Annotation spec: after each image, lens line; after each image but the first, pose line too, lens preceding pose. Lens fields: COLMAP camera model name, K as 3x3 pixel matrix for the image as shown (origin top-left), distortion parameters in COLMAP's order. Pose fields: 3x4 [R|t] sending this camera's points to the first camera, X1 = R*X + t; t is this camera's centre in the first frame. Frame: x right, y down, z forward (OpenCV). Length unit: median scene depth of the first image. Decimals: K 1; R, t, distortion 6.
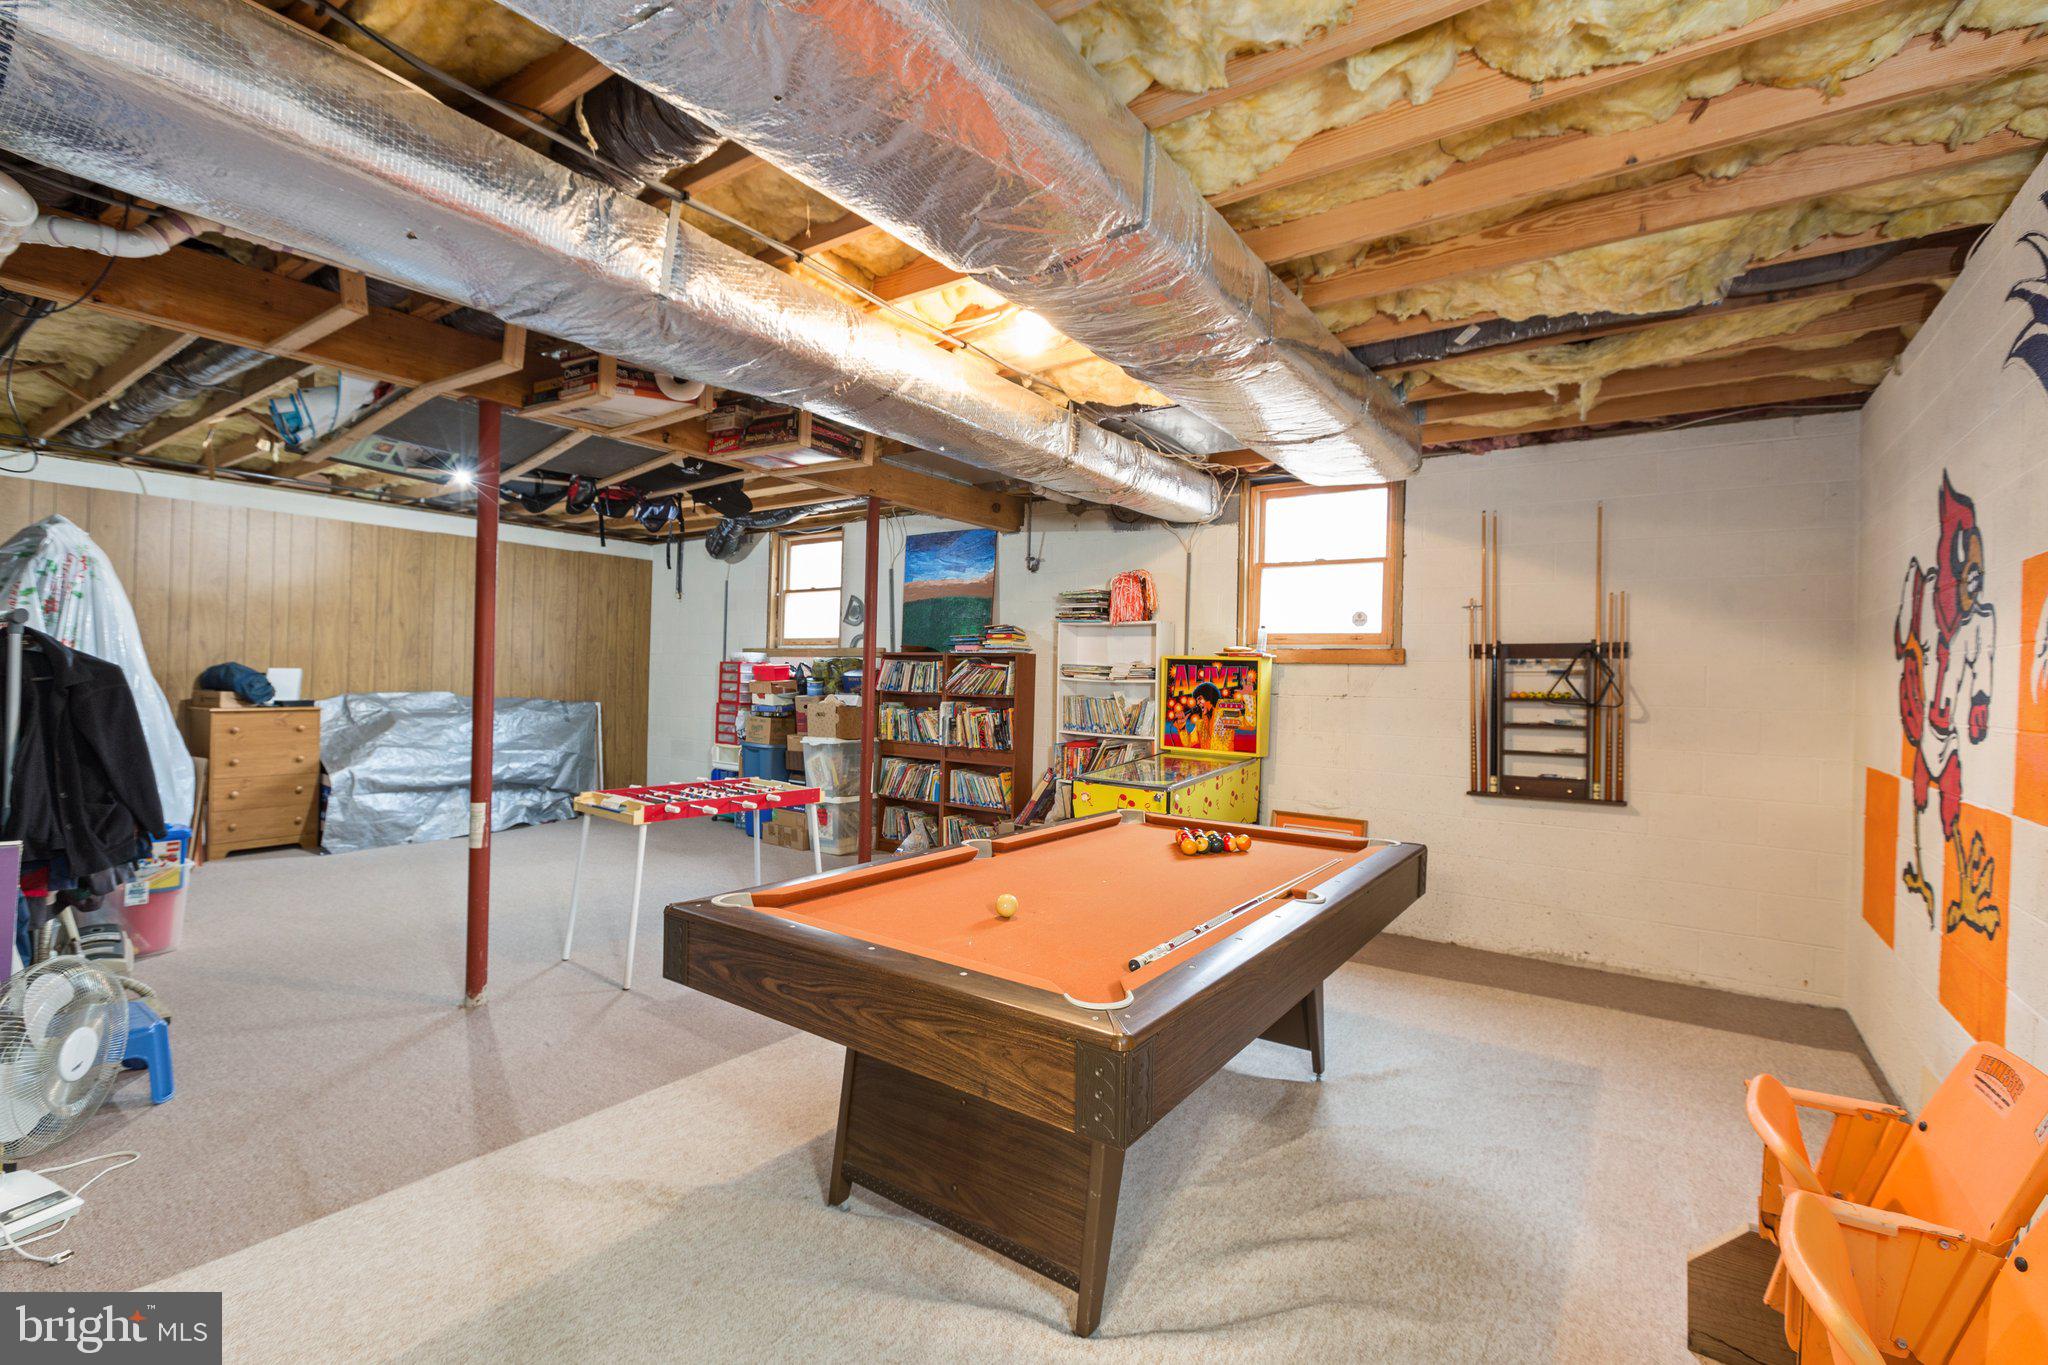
lens RADIAL K [[897.3, 0, 1018.2], [0, 897.3, 685.1], [0, 0, 1]] dist [0.002938, -0.000316]
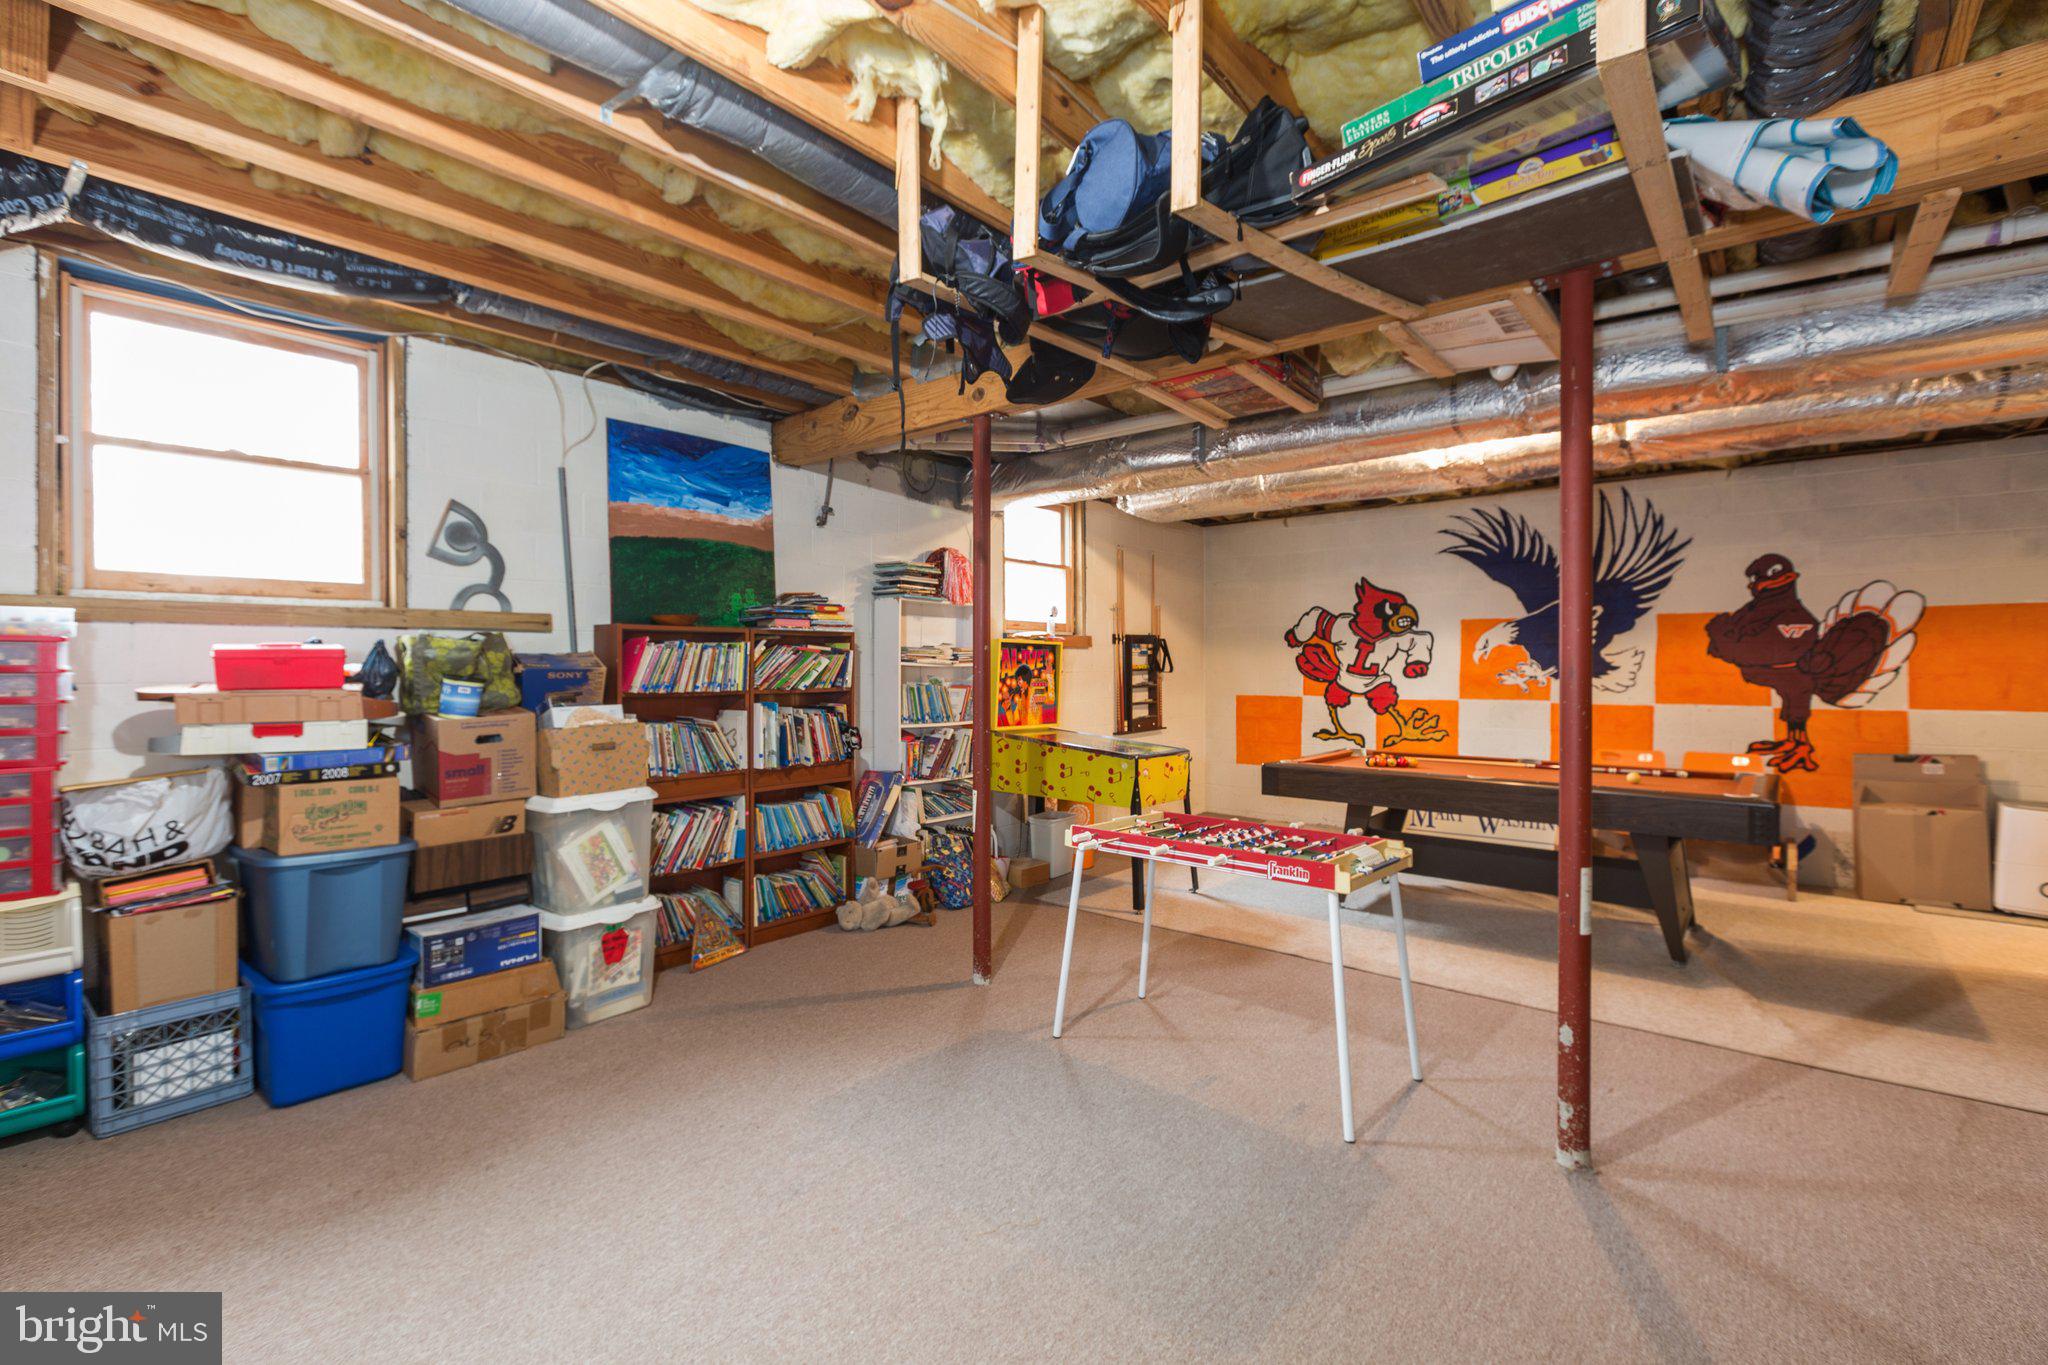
lens RADIAL K [[897.3, 0, 1017.5], [0, 897.3, 665.3], [0, 0, 1]] dist [0.002938, -0.000316]
pose [[0.083533, -0.024792, 0.996197, -0.880903], [0.011114, 0.999651, 0.023946, -0.028335], [-0.996443, 0.009071, 0.083779, 0.916667]]
